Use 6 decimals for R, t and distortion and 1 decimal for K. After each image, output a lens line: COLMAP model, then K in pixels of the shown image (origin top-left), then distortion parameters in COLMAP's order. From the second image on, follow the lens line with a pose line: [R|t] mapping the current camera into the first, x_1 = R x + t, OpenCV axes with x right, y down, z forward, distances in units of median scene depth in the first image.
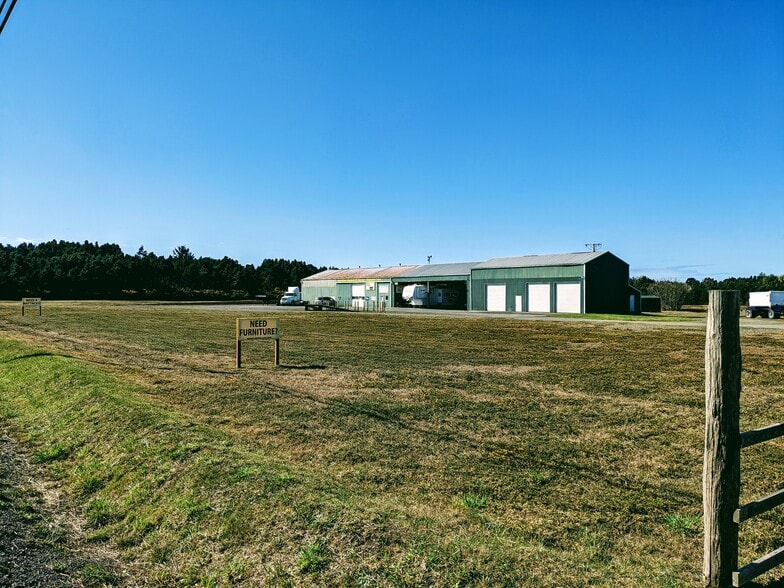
lens RADIAL K [[622.2, 0, 392.0], [0, 622.2, 294.0], [0, 0, 1]] dist [0.073567, -0.105547]
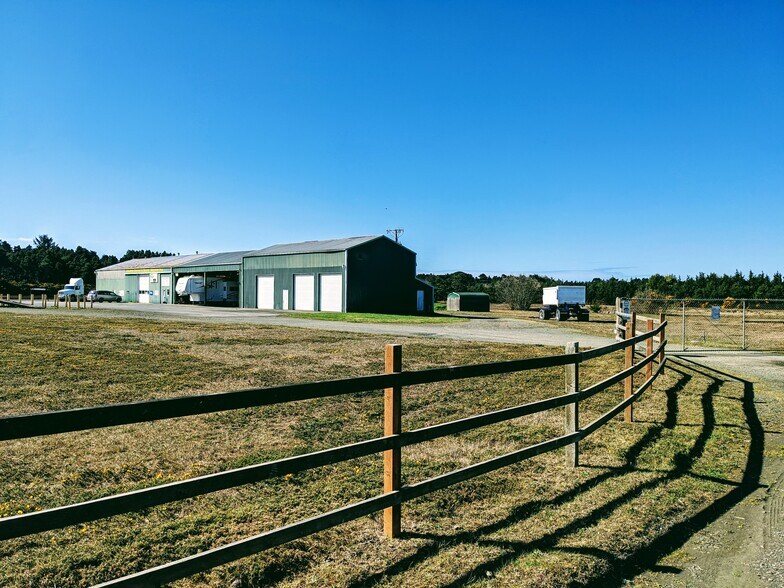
lens RADIAL K [[616.9, 0, 377.9], [0, 616.9, 292.3], [0, 0, 1]] dist [0.114703, -0.174966]
pose [[0.996732, 0.009783, 0.080179, 0.239701], [-0.009795, 0.999952, -0.000253, 0.004468], [-0.080178, -0.000533, 0.996780, 0.182439]]
